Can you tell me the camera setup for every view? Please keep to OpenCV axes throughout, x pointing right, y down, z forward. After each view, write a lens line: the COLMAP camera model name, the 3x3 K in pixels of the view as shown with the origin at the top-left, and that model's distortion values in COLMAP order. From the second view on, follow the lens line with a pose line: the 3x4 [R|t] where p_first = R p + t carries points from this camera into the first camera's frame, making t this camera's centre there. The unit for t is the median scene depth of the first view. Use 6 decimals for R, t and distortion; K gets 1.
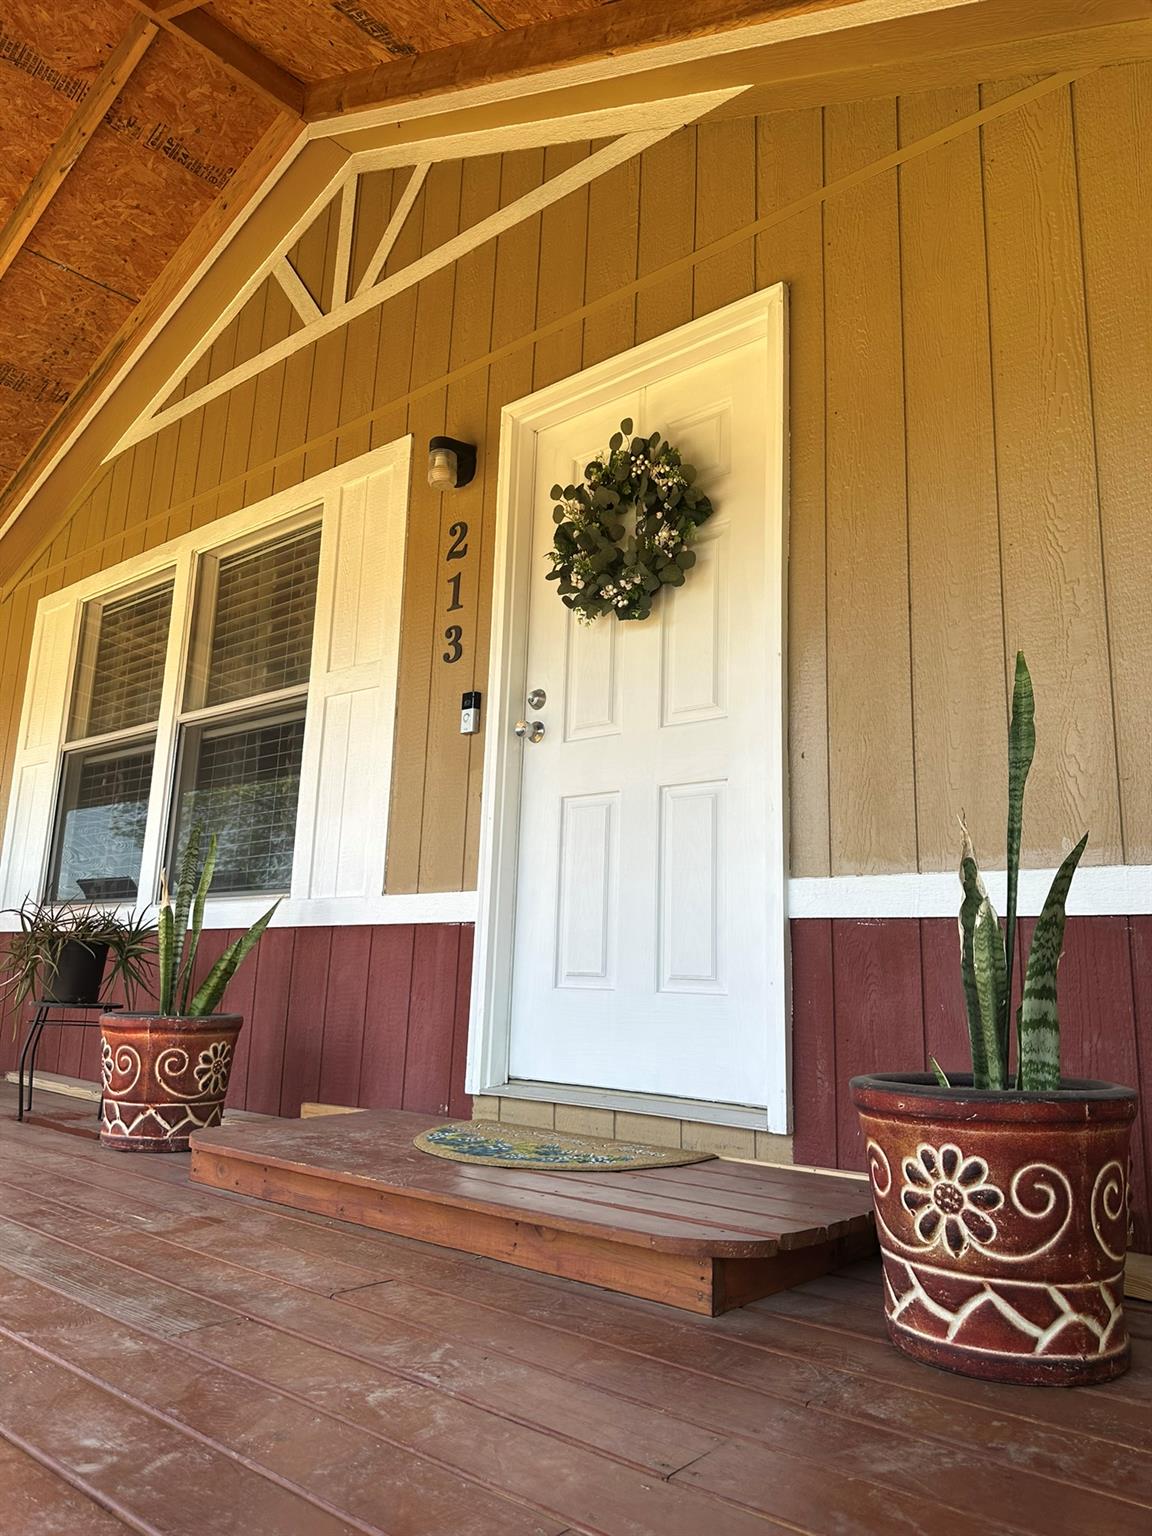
lens RADIAL K [[1080.1, 0, 578.9], [0, 1080.1, 751.8], [0, 0, 1]] dist [0.126091, -0.172896]
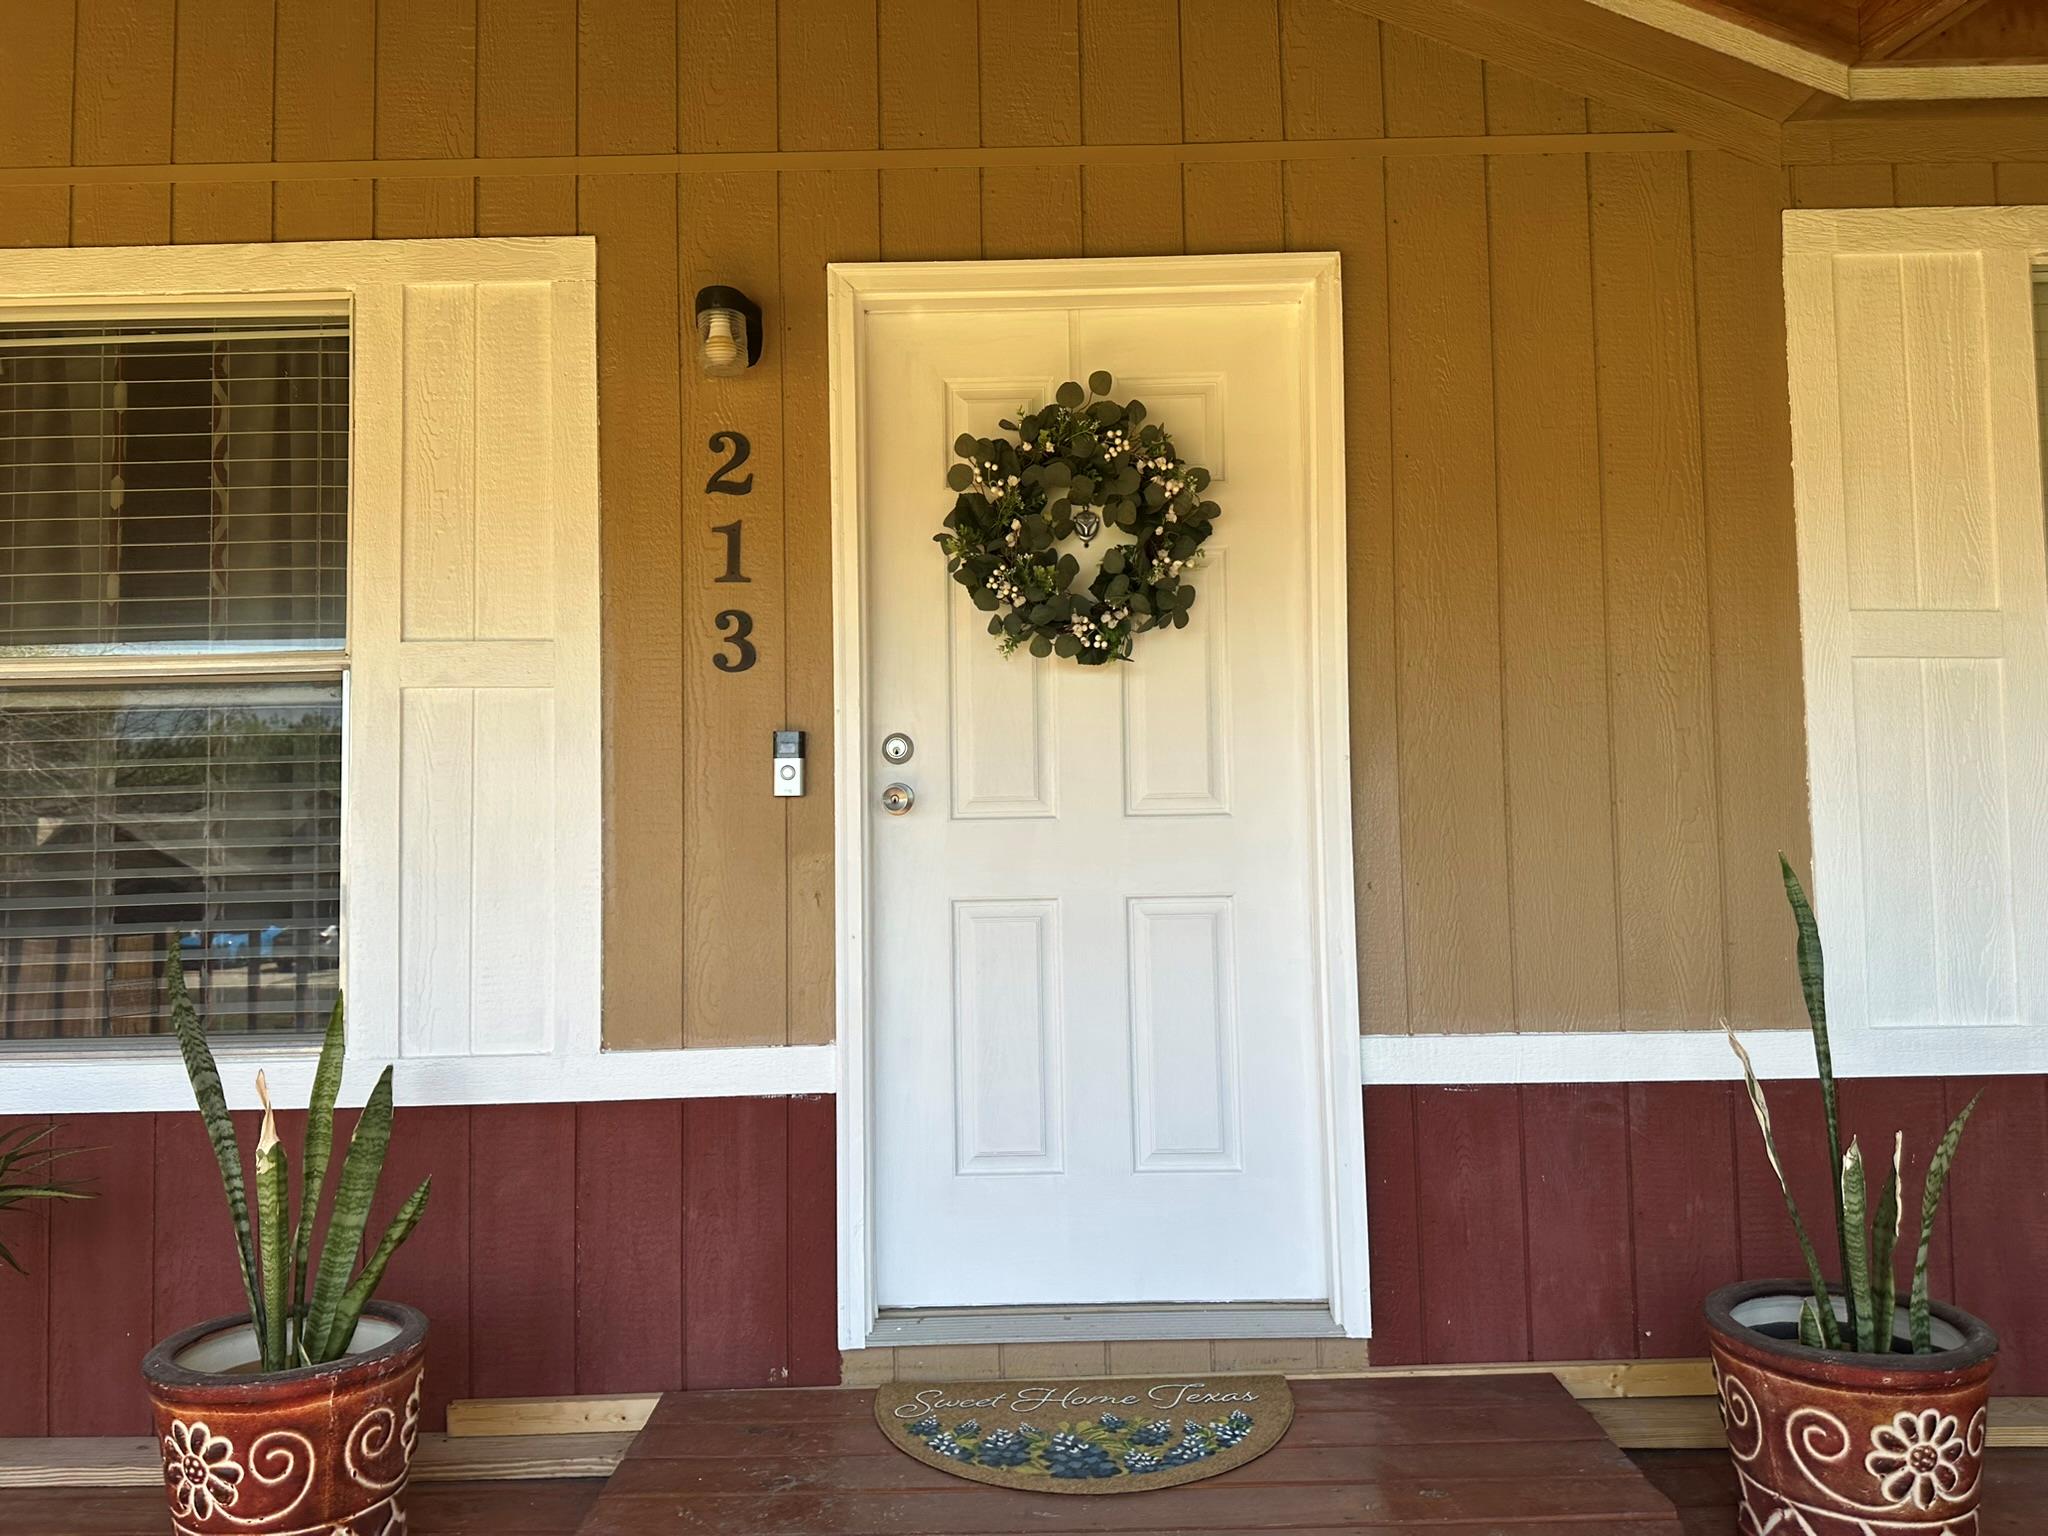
lens RADIAL K [[1488.2, 0, 1015.4], [0, 1488.2, 756.3], [0, 0, 1]] dist [0.090225, -0.083118]
pose [[0.756670, -0.006407, 0.653766, -0.642799], [-0.094500, 0.988379, 0.119062, -0.176313], [-0.646932, -0.151872, 0.747271, 0.293553]]
